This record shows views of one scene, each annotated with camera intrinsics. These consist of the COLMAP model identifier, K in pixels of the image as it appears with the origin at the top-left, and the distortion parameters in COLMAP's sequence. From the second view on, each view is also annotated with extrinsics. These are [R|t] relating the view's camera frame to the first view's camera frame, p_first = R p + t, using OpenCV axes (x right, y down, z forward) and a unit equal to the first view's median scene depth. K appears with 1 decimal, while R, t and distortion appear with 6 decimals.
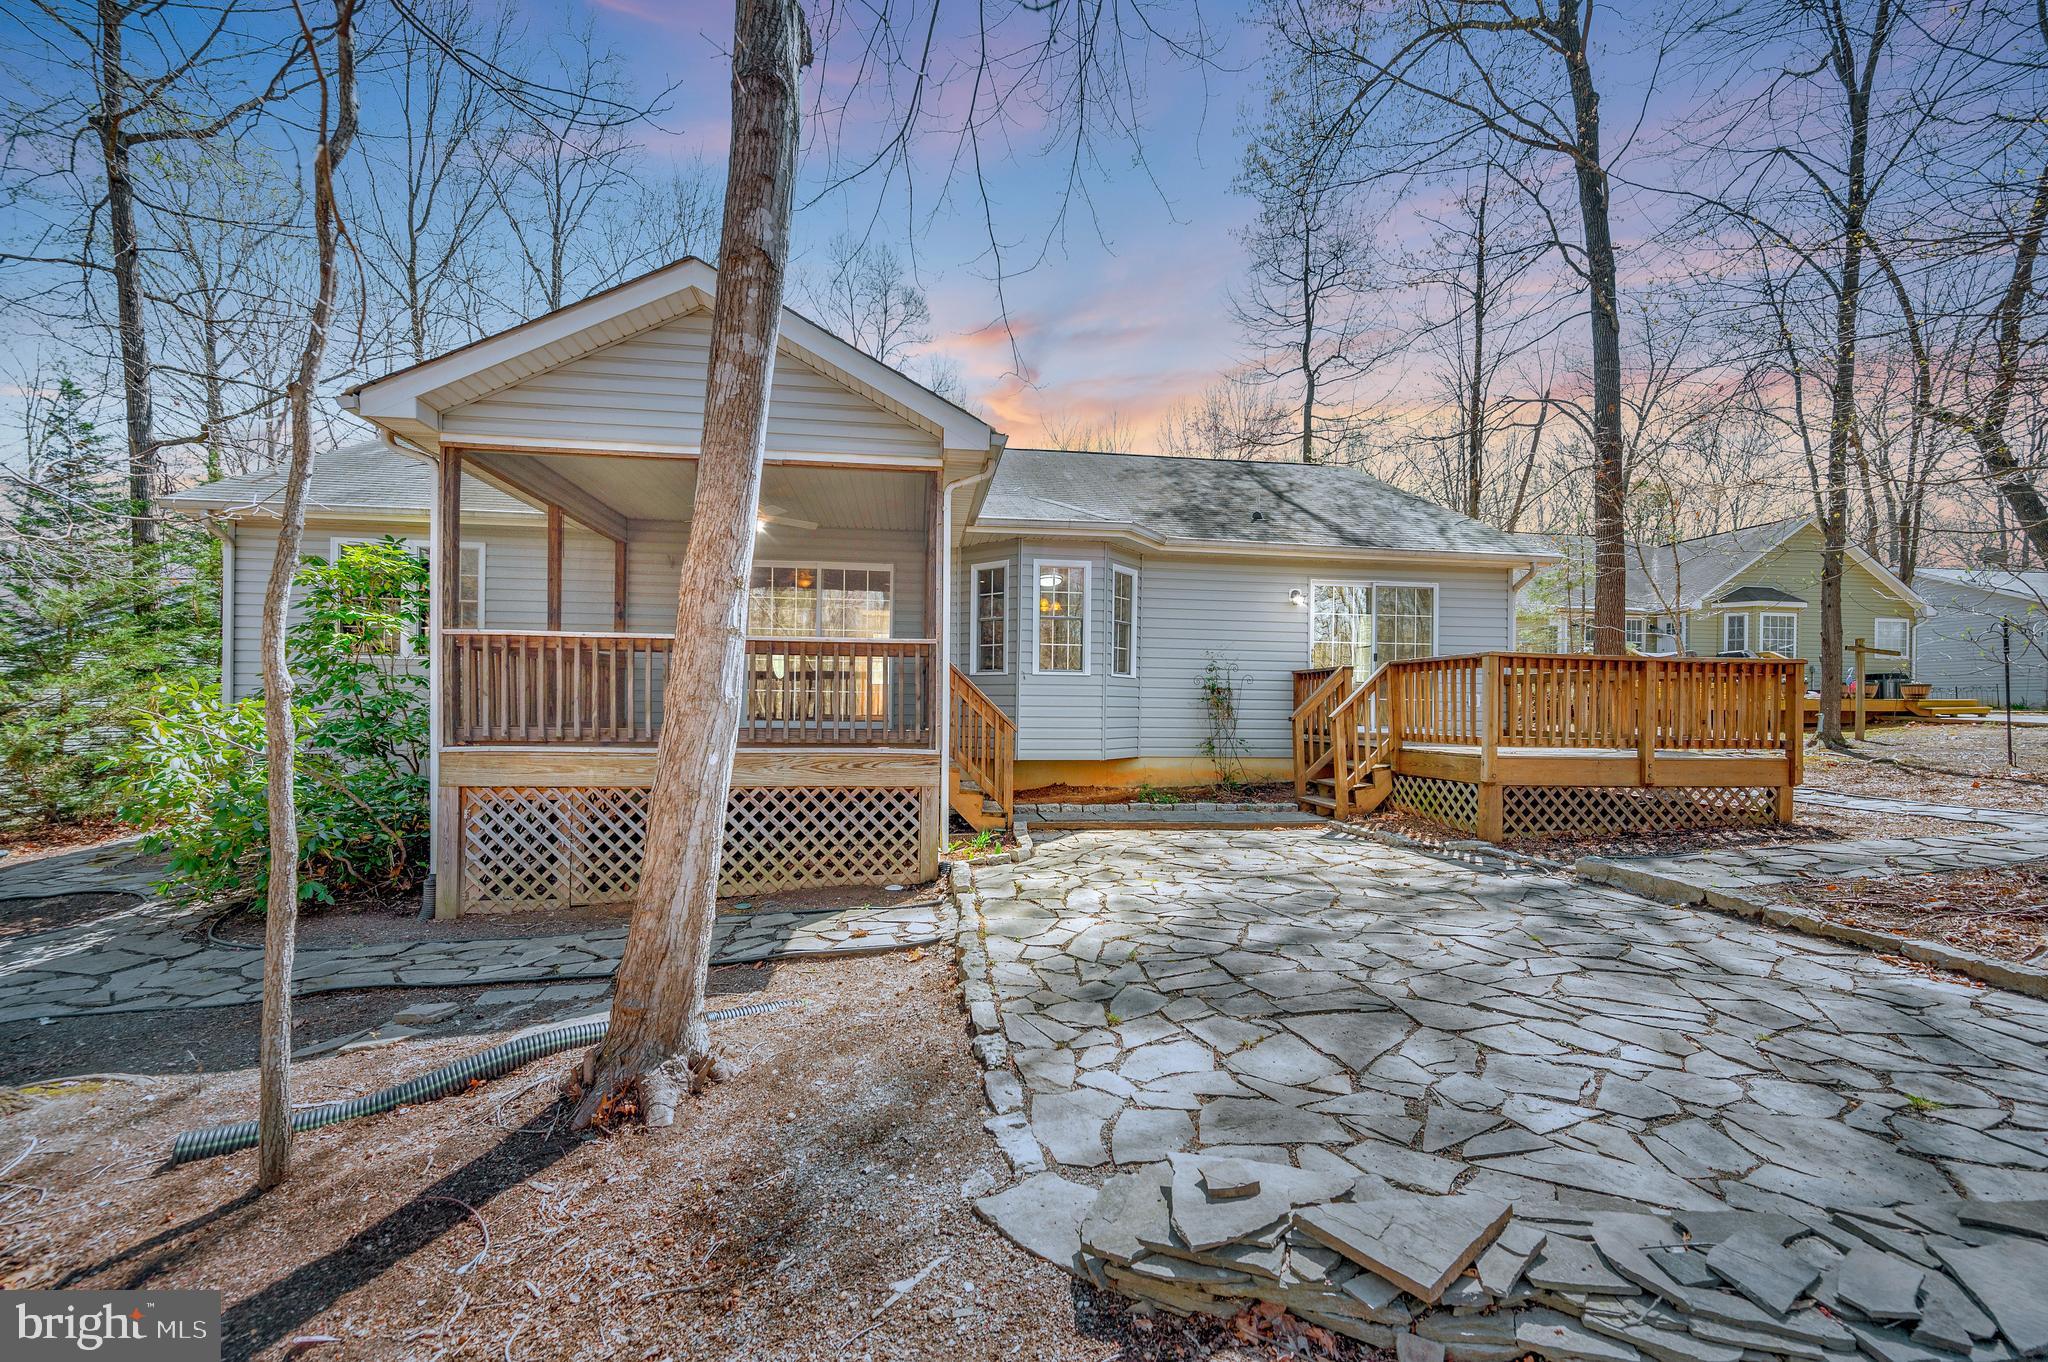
lens RADIAL K [[844.2, 0, 1023.9], [0, 844.2, 704.4], [0, 0, 1]] dist [0.001538, -0.000233]
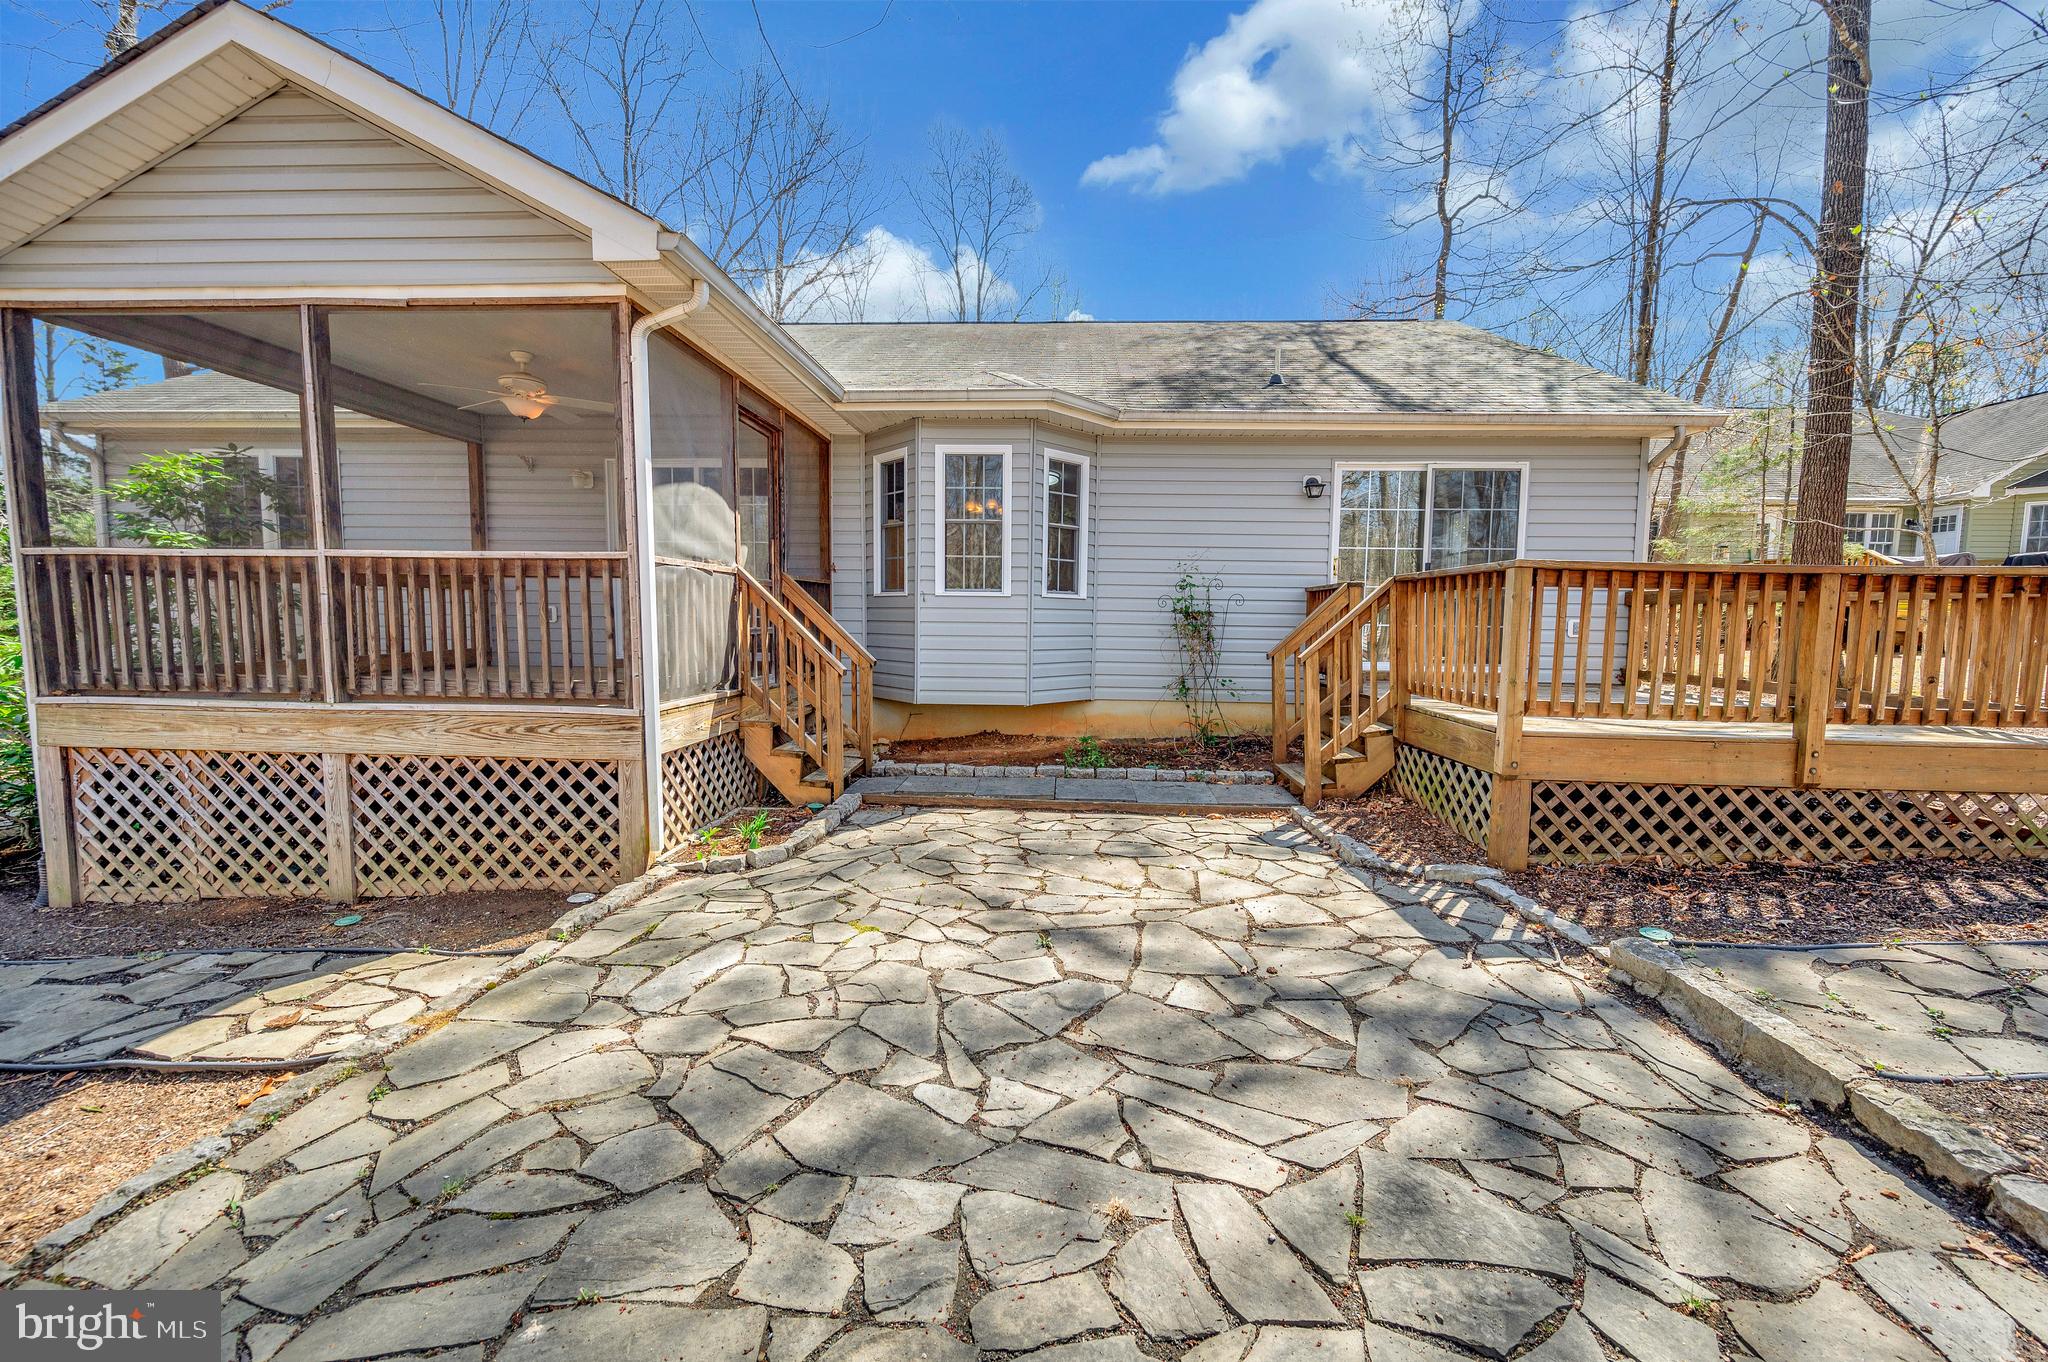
lens RADIAL K [[822.9, 0, 1024.0], [0, 822.9, 681.0], [0, 0, 1]] dist [-0.001340, 0.000407]
pose [[0.982354, 0.015367, -0.186399, 0.346927], [-0.000272, 0.996735, 0.080739, -0.026172], [0.187031, -0.079263, 0.979151, 0.387463]]
